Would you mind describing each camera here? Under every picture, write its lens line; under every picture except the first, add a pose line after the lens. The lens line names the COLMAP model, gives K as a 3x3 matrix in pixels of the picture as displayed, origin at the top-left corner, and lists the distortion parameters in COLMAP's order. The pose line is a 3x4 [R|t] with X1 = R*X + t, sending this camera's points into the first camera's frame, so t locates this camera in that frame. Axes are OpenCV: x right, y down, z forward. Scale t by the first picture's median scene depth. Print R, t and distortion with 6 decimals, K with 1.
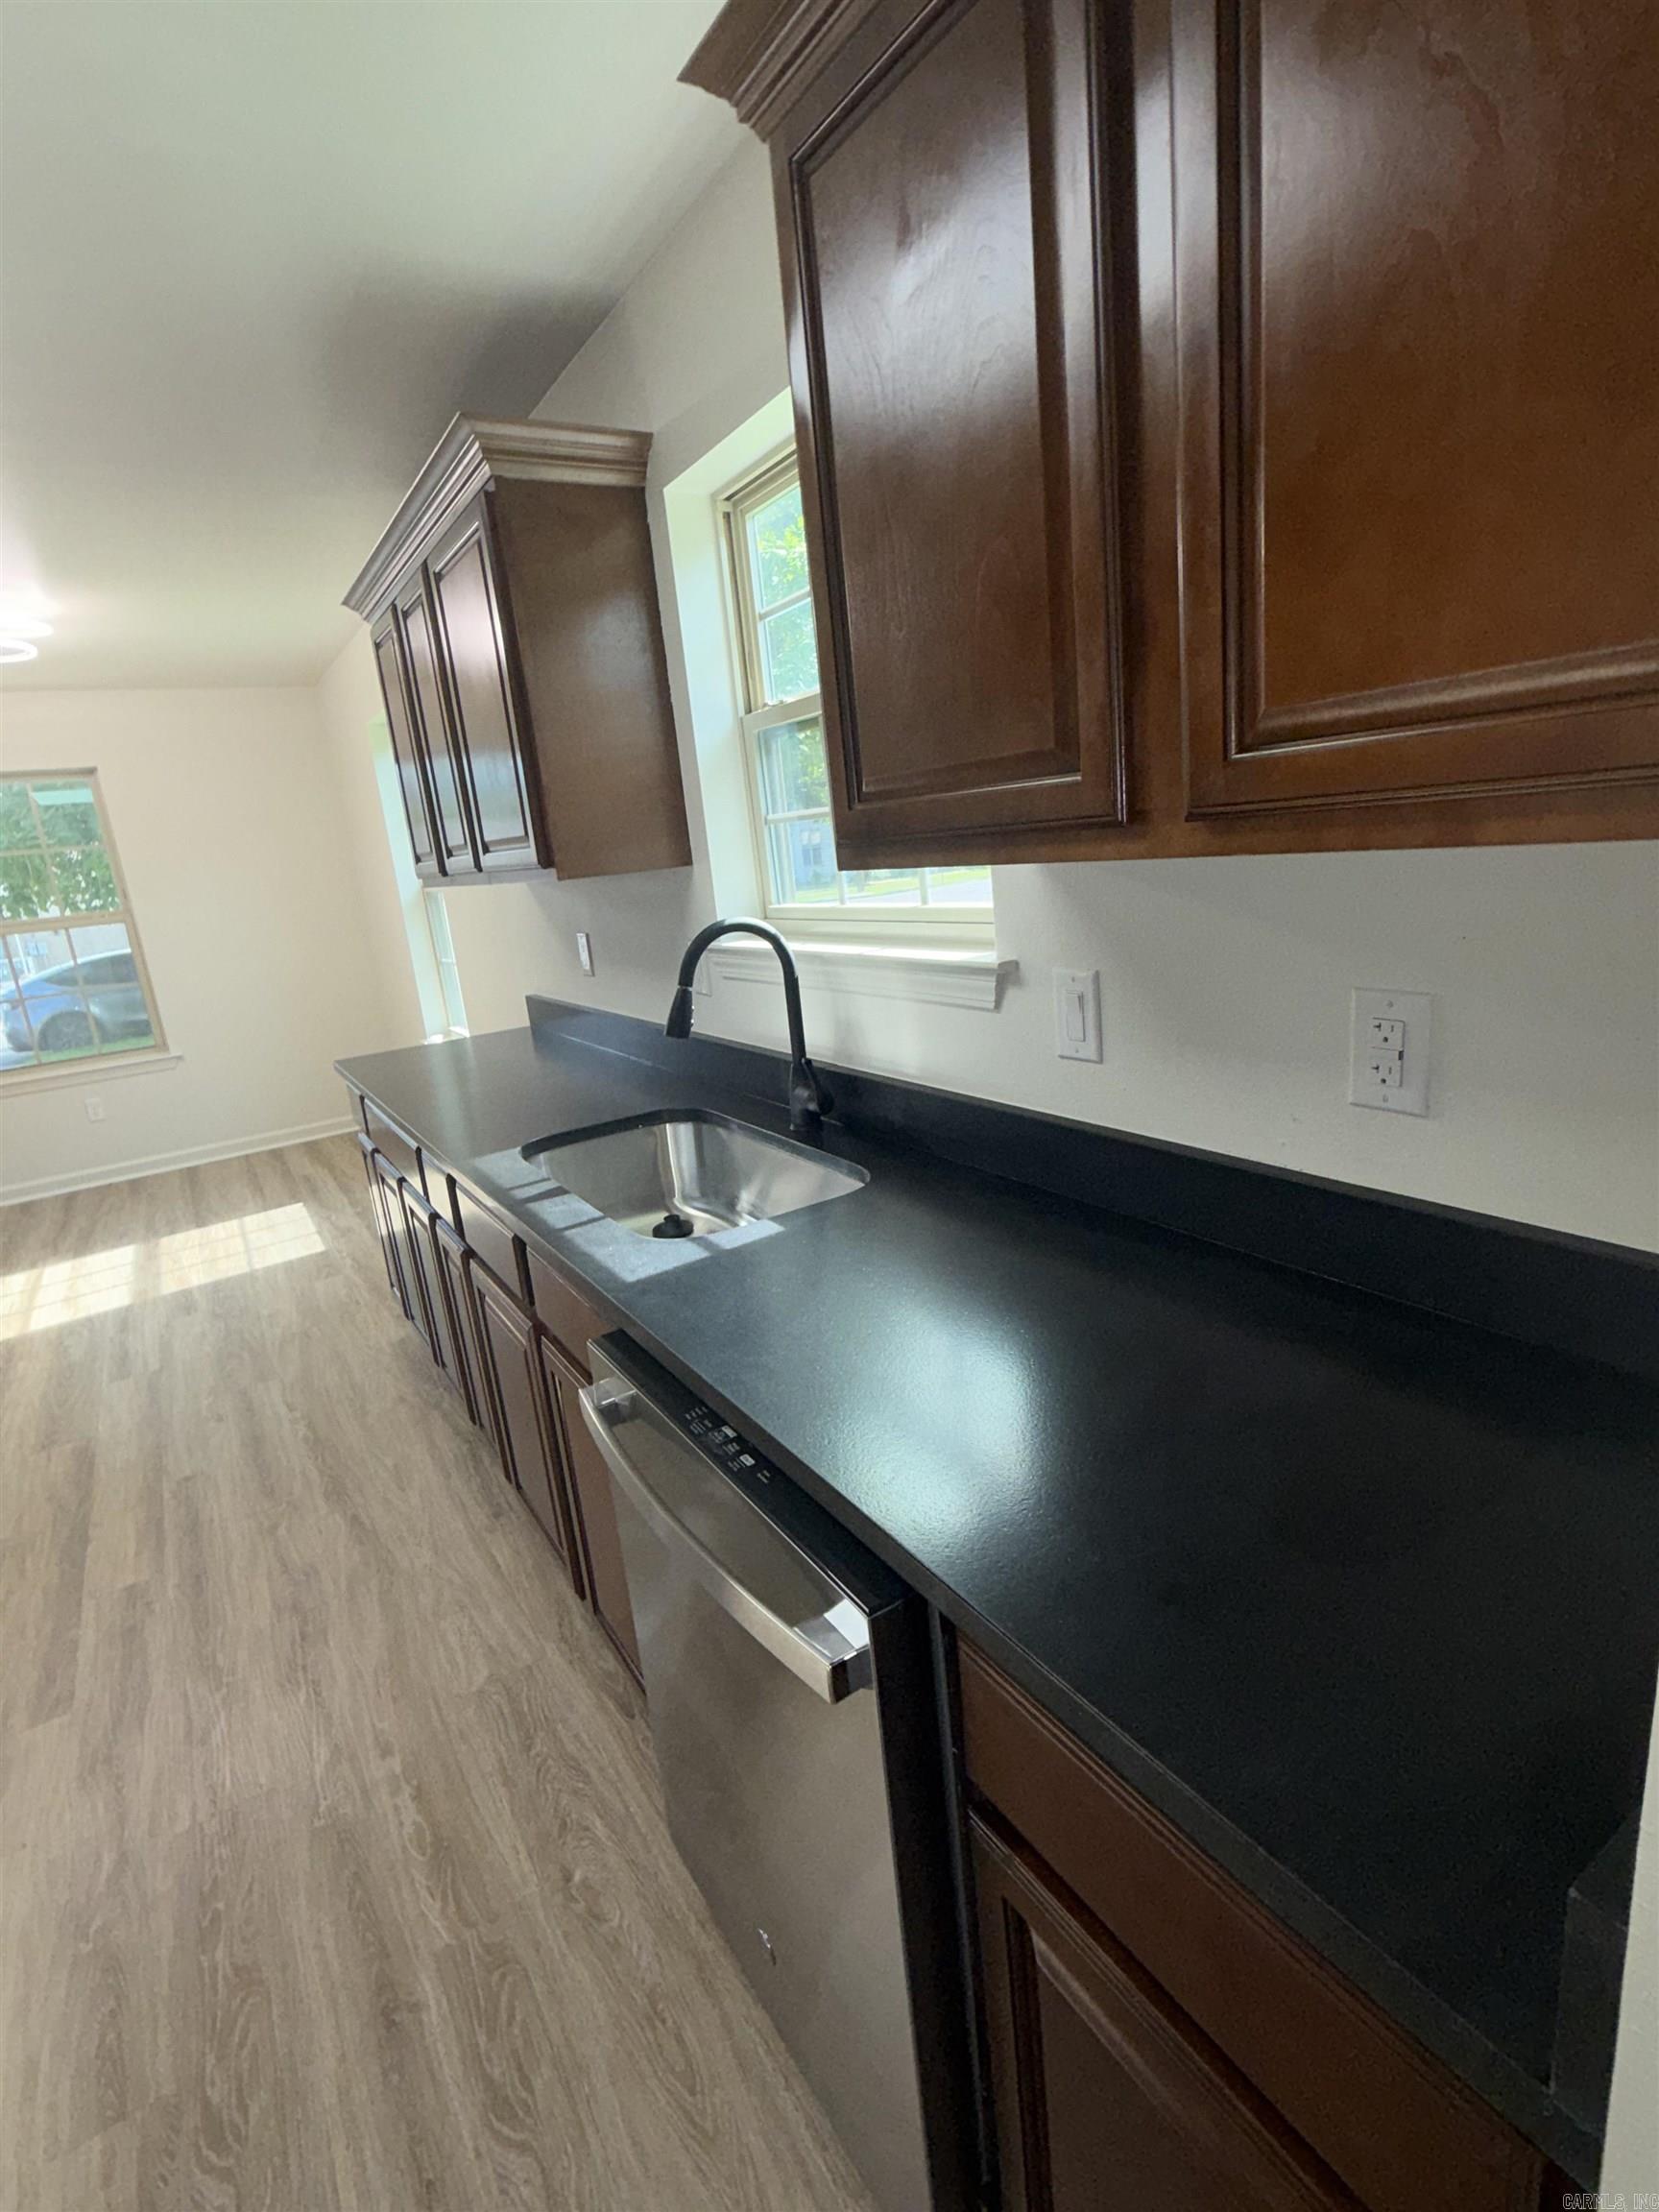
lens RADIAL K [[1058.9, 0, 828.5], [0, 1058.9, 1095.9], [0, 0, 1]] dist [0.001162, -0.001272]
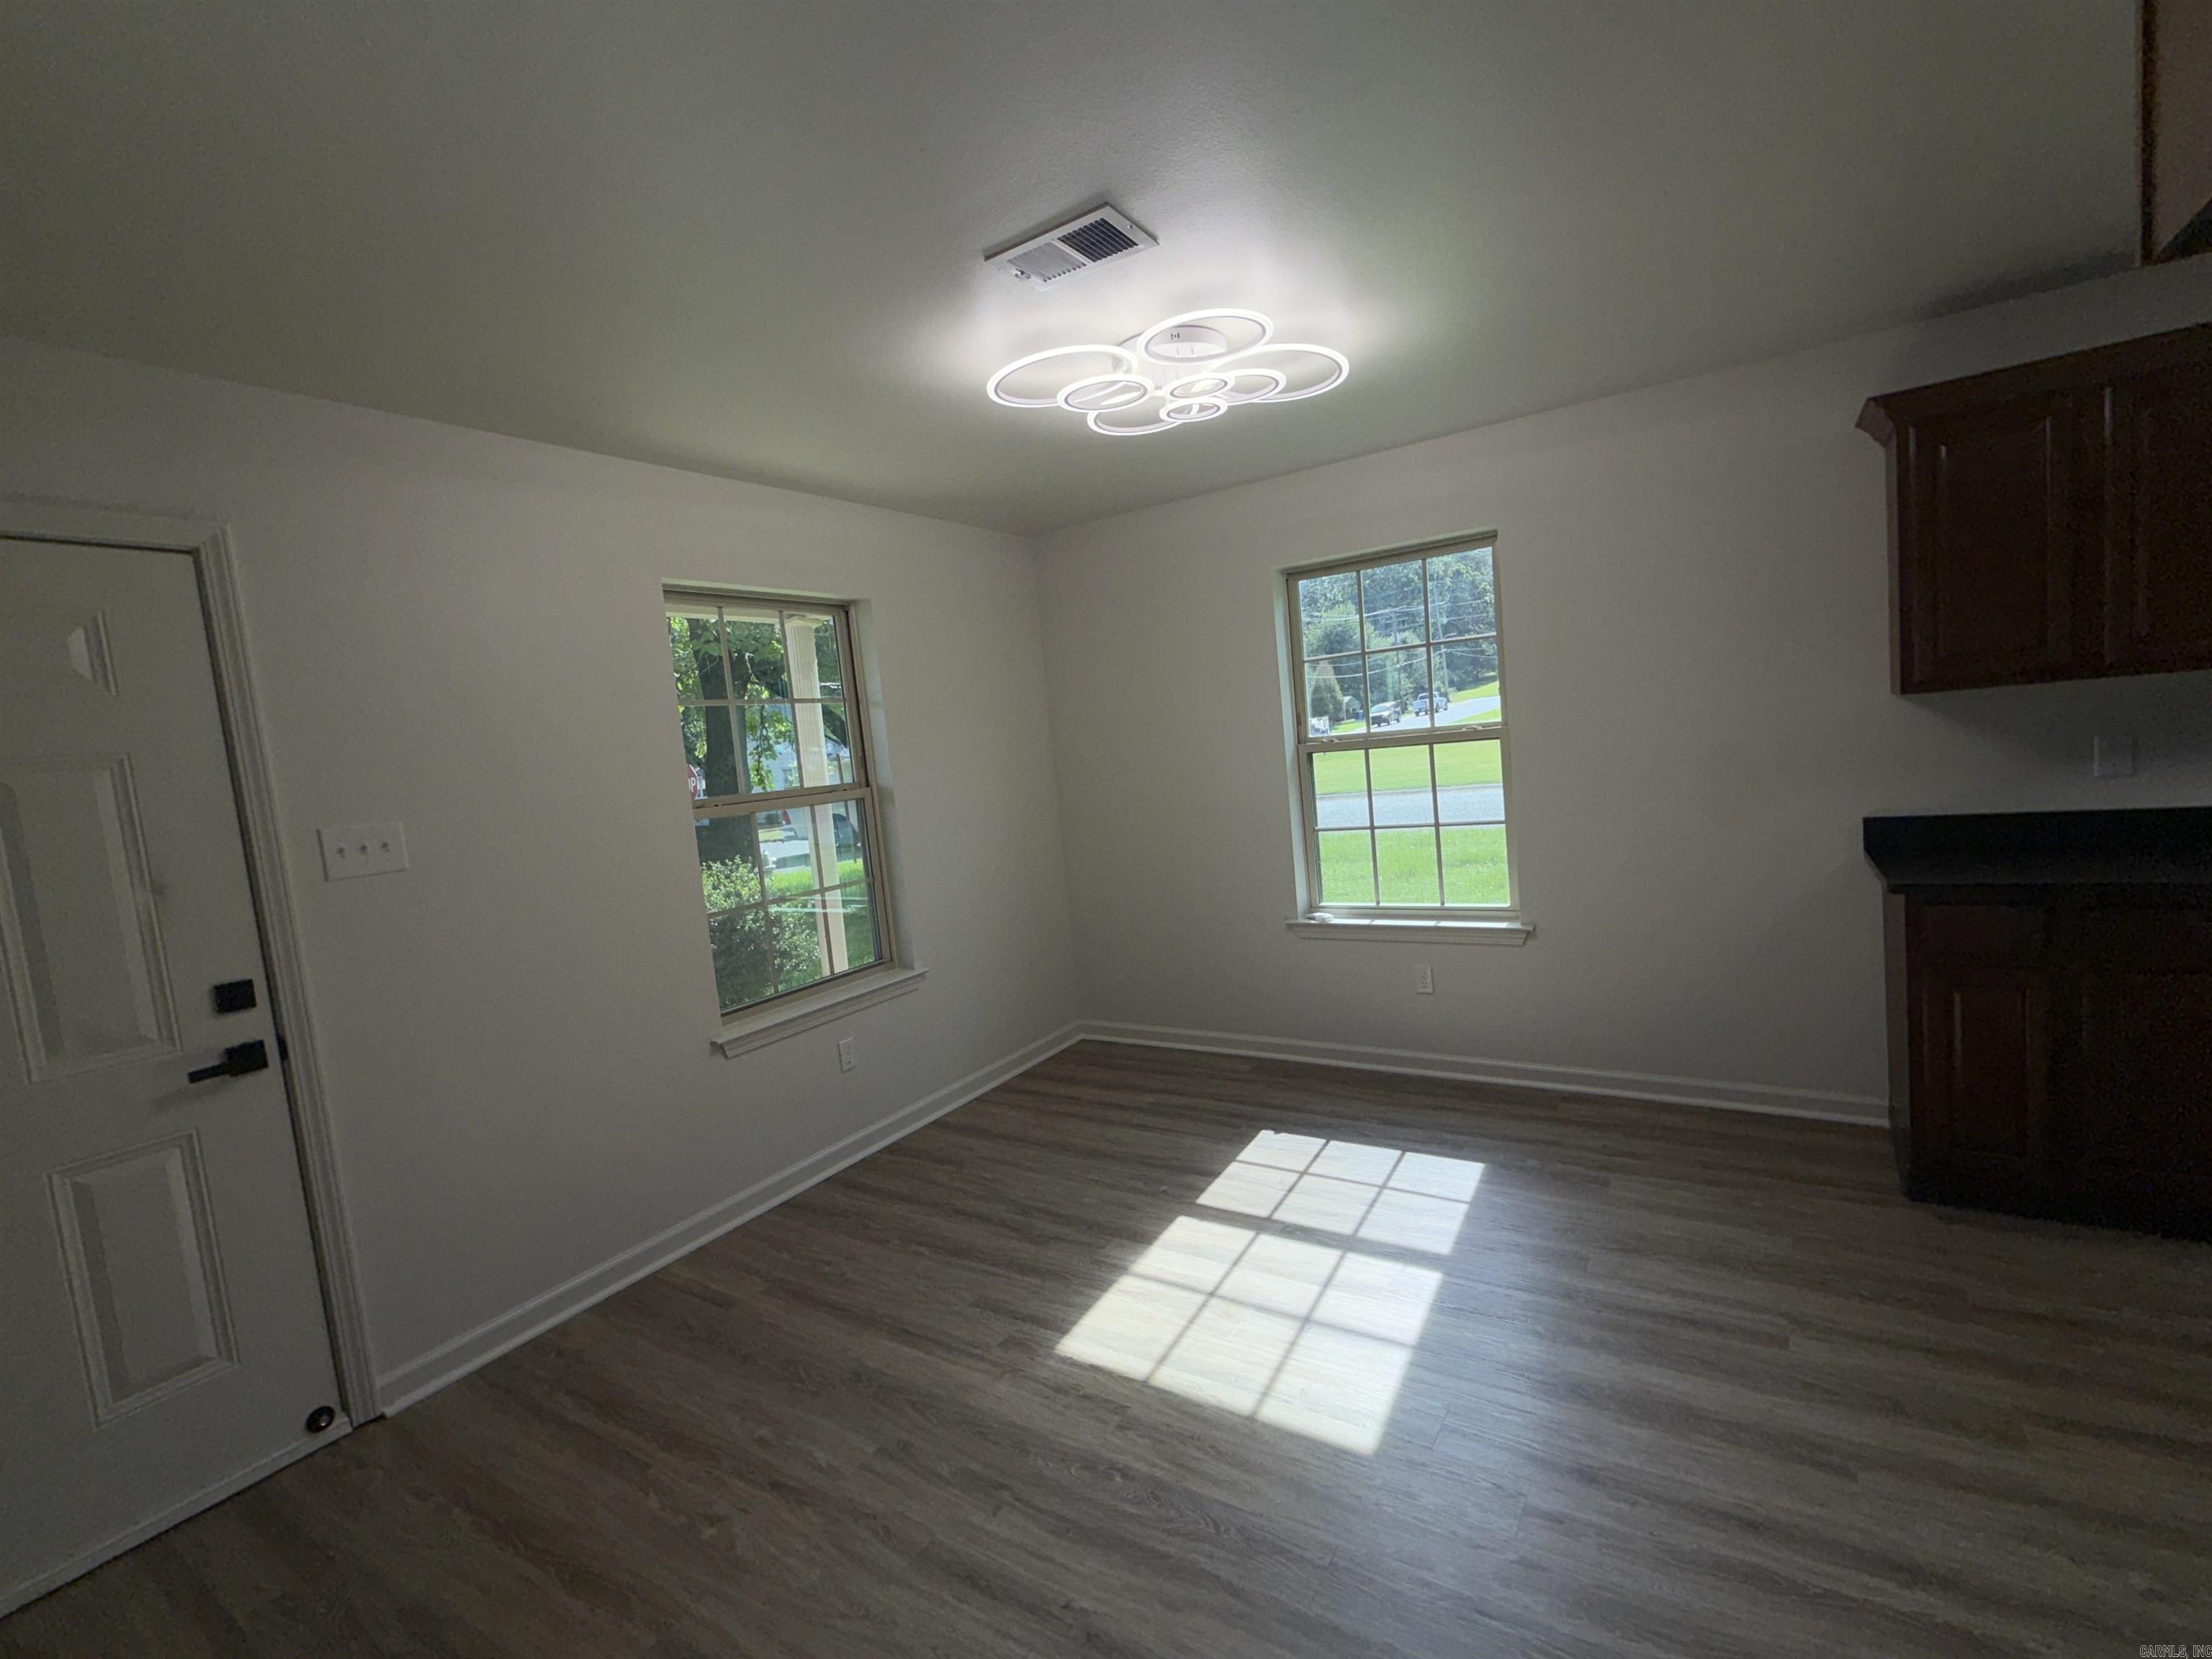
lens RADIAL K [[969.6, 0, 1116.1], [0, 969.6, 835.5], [0, 0, 1]] dist [-0.000971, -0.001648]
pose [[0.910130, -0.026606, 0.413467, -2.059406], [0.104397, 0.980464, -0.166709, -0.009274], [-0.400954, 0.194892, 0.895127, 0.816460]]
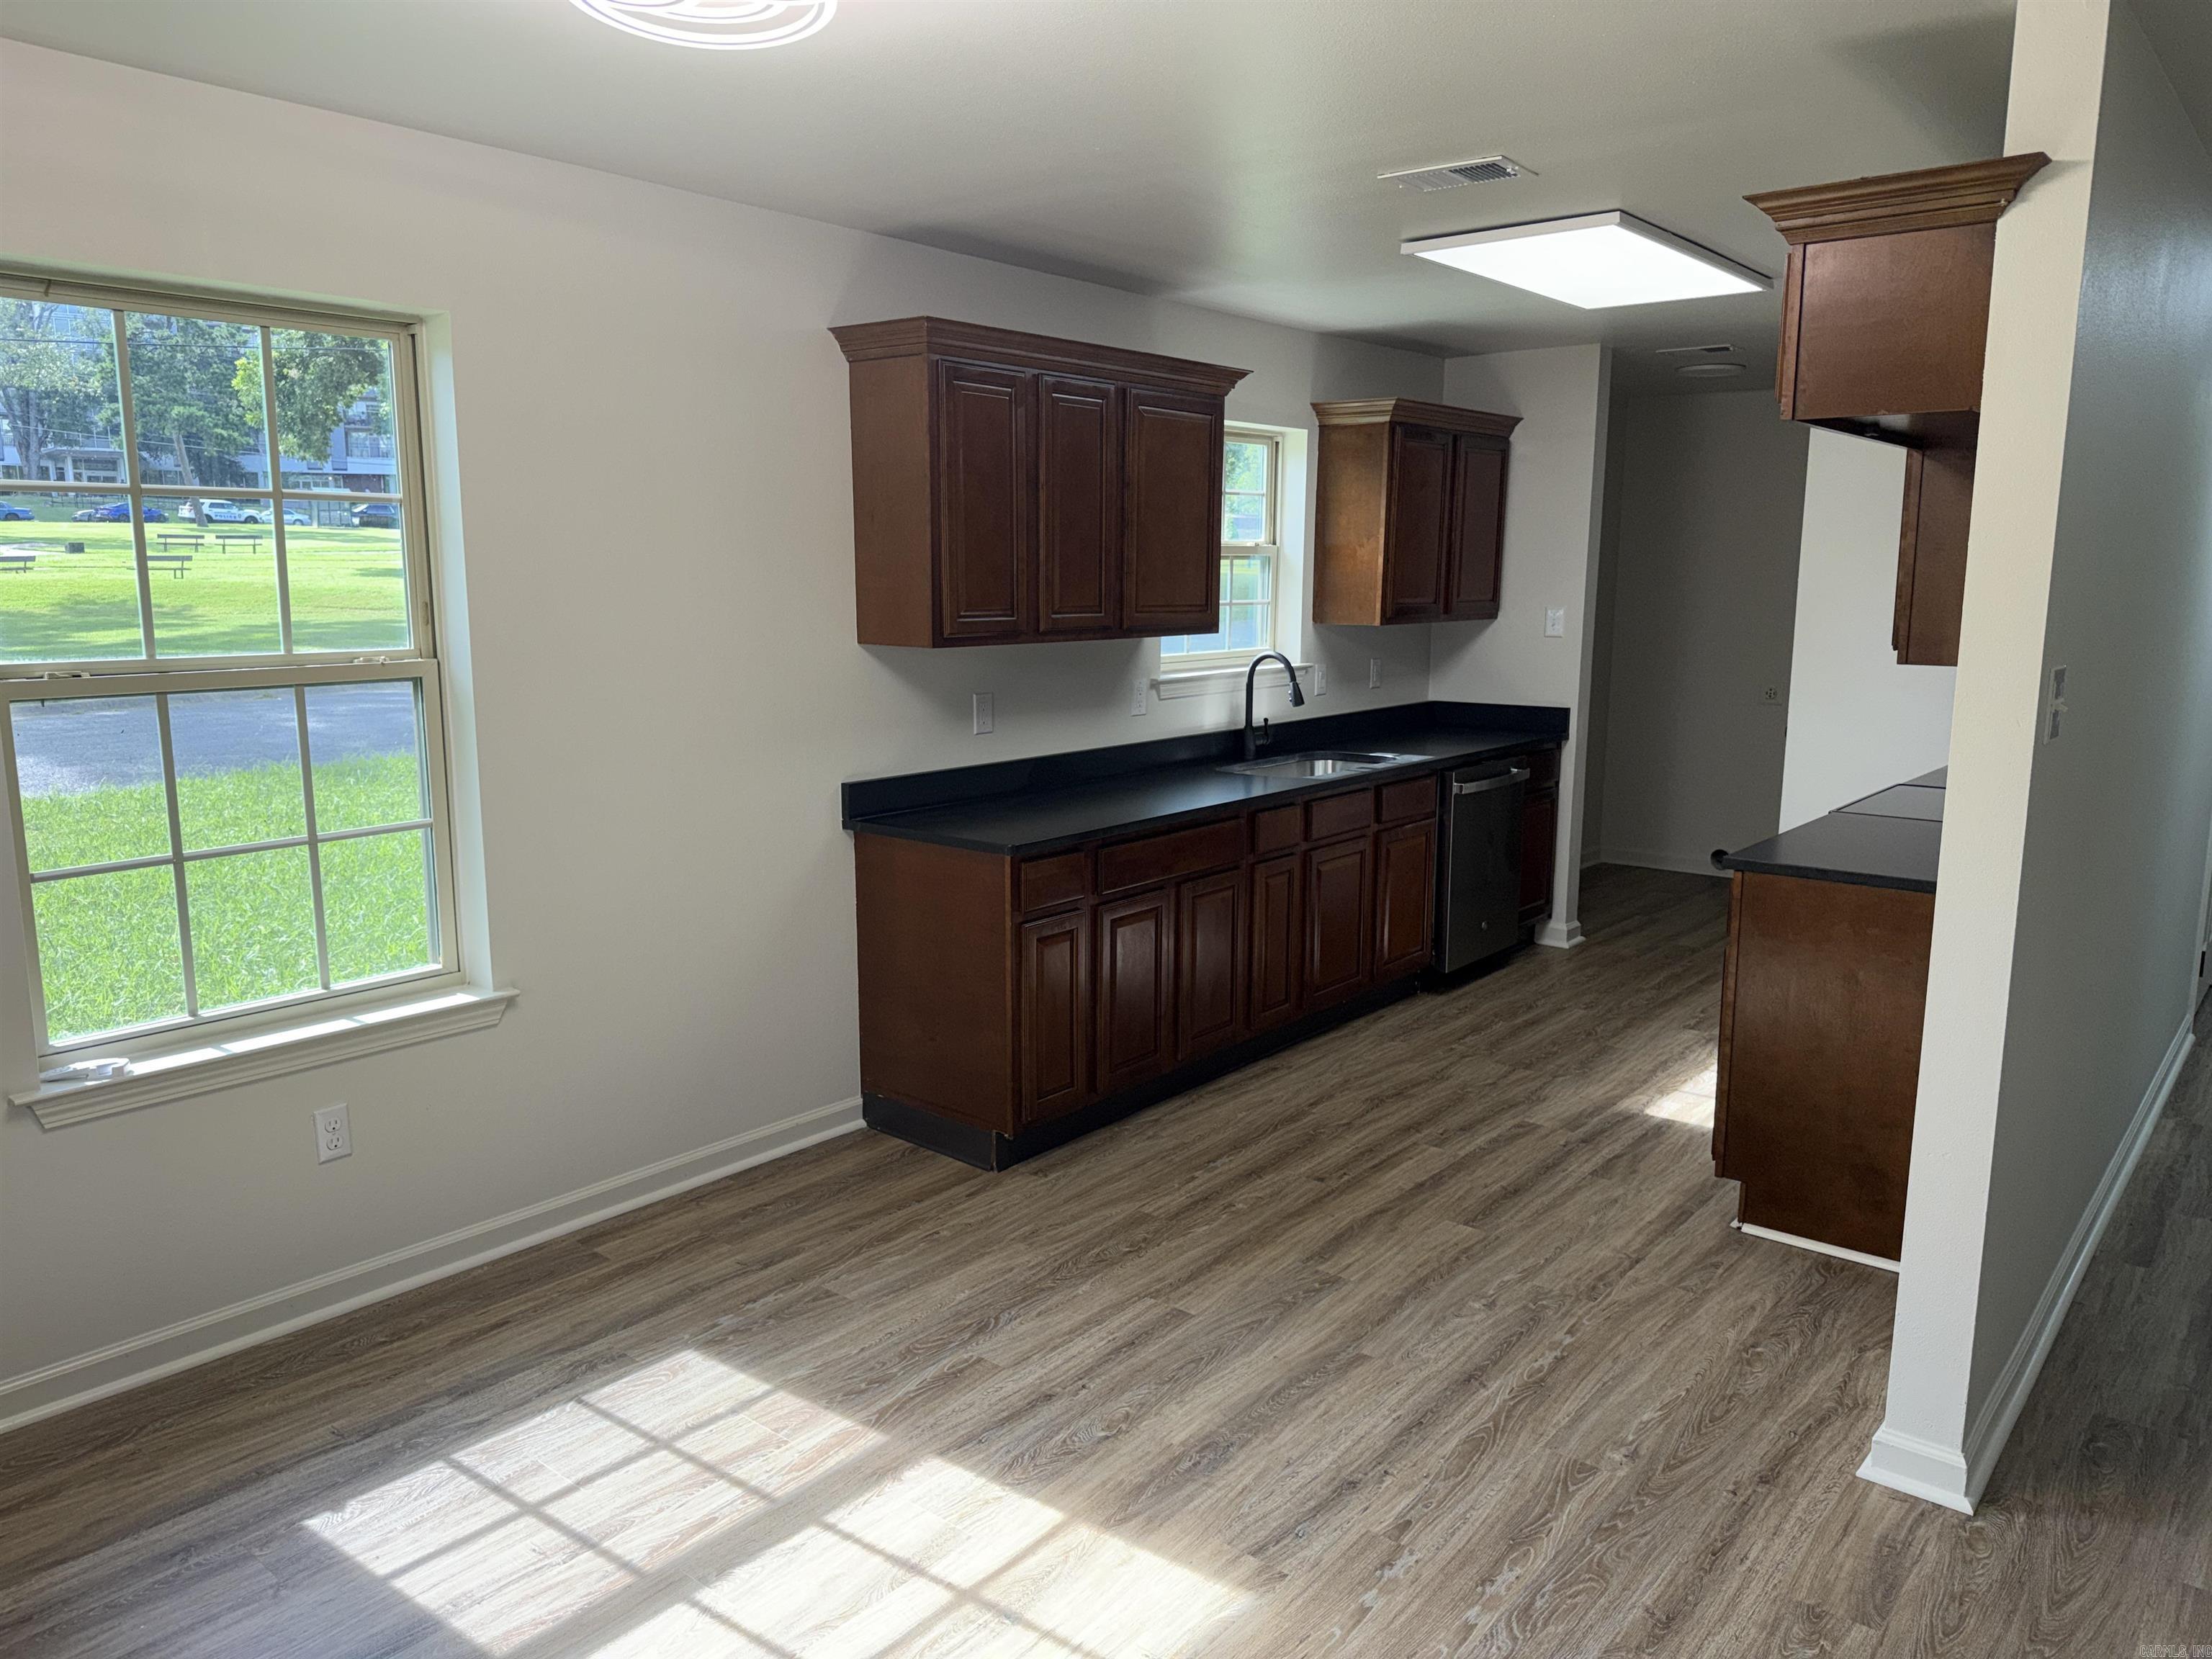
lens RADIAL K [[1543.9, 0, 1078.6], [0, 1543.9, 814.8], [0, 0, 1]] dist [0.054351, -0.073718]
pose [[-0.292073, -0.054737, 0.954828, -2.467631], [0.256596, 0.957273, 0.133367, -0.307382], [-0.921332, 0.283958, -0.265548, 1.907184]]
